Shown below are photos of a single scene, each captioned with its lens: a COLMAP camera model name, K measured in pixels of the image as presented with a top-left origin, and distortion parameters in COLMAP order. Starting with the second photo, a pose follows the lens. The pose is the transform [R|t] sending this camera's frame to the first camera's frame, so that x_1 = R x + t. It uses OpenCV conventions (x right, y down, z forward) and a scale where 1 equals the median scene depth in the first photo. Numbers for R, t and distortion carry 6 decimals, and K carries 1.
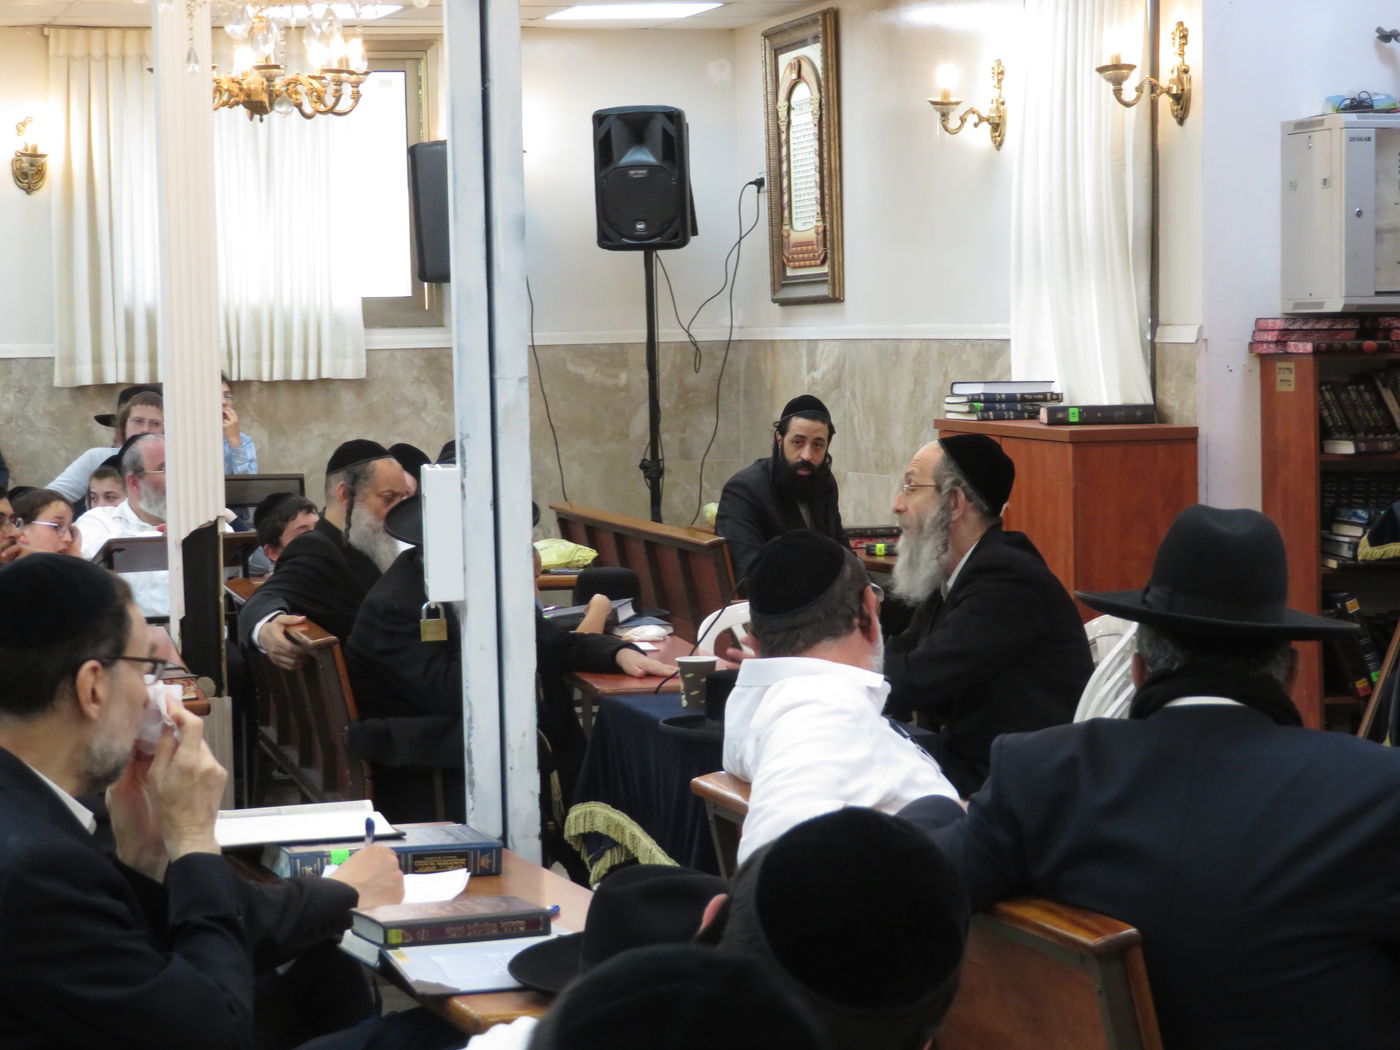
lens RADIAL K [[3334.2, 0, 700.0], [0, 3334.2, 525.0], [0, 0, 1]] dist [0.023463, -0.107550]
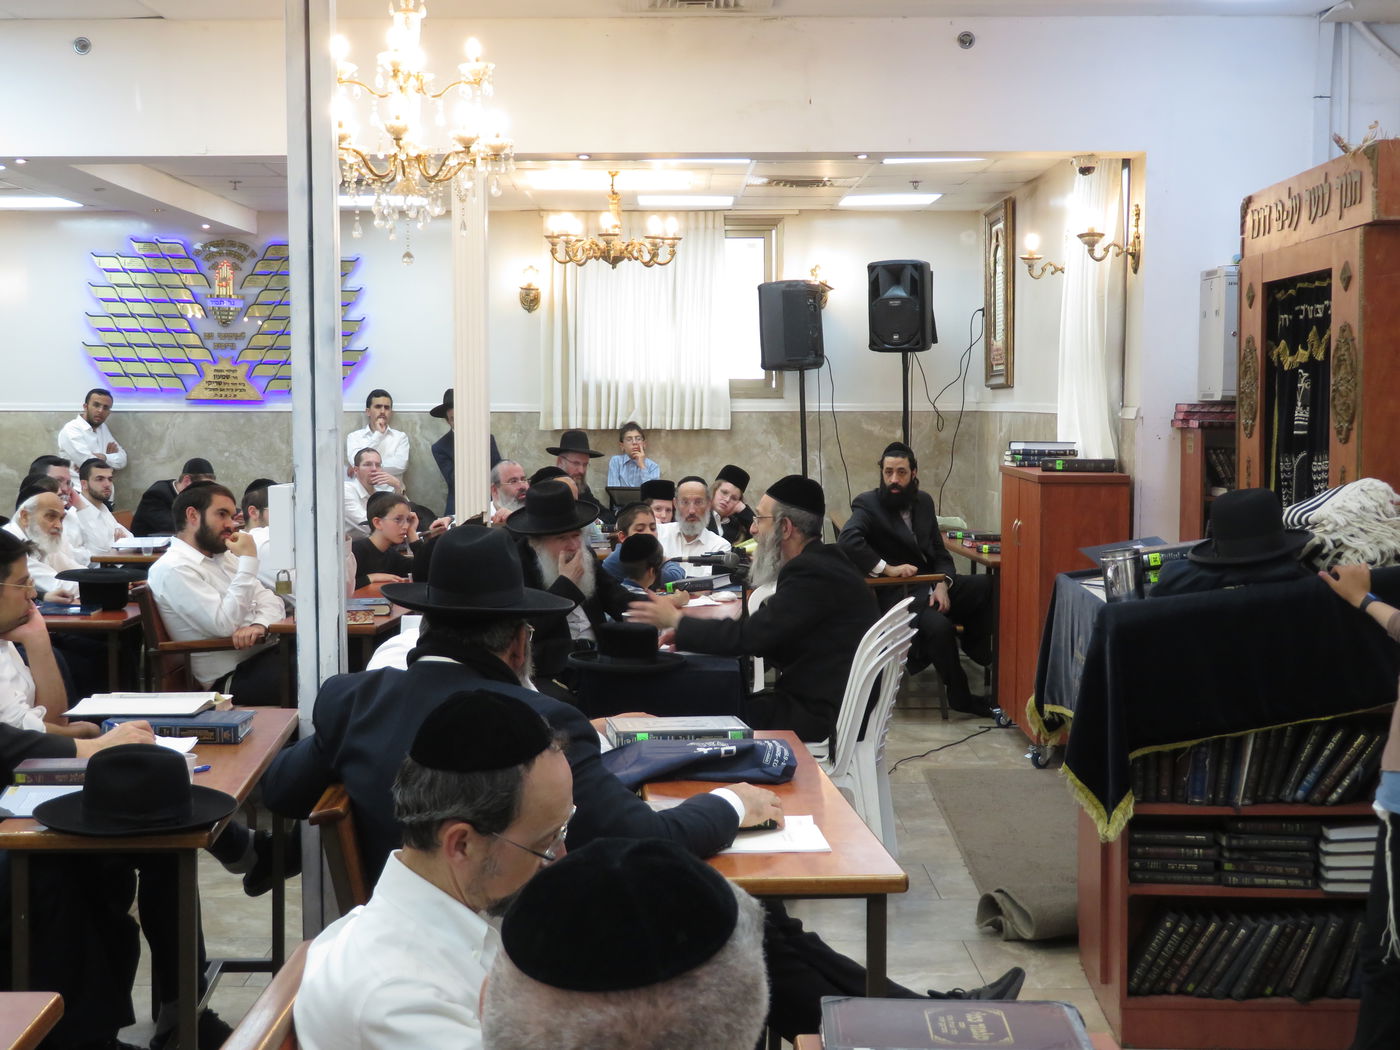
lens RADIAL K [[2052.7, 0, 700.0], [0, 2052.7, 525.0], [0, 0, 1]] dist [0.010956, 0.075431]
pose [[0.964657, 0.037046, -0.260892, 0.148882], [-0.036302, 0.999311, 0.007674, -0.005306], [0.260996, 0.002068, 0.965338, 0.044772]]
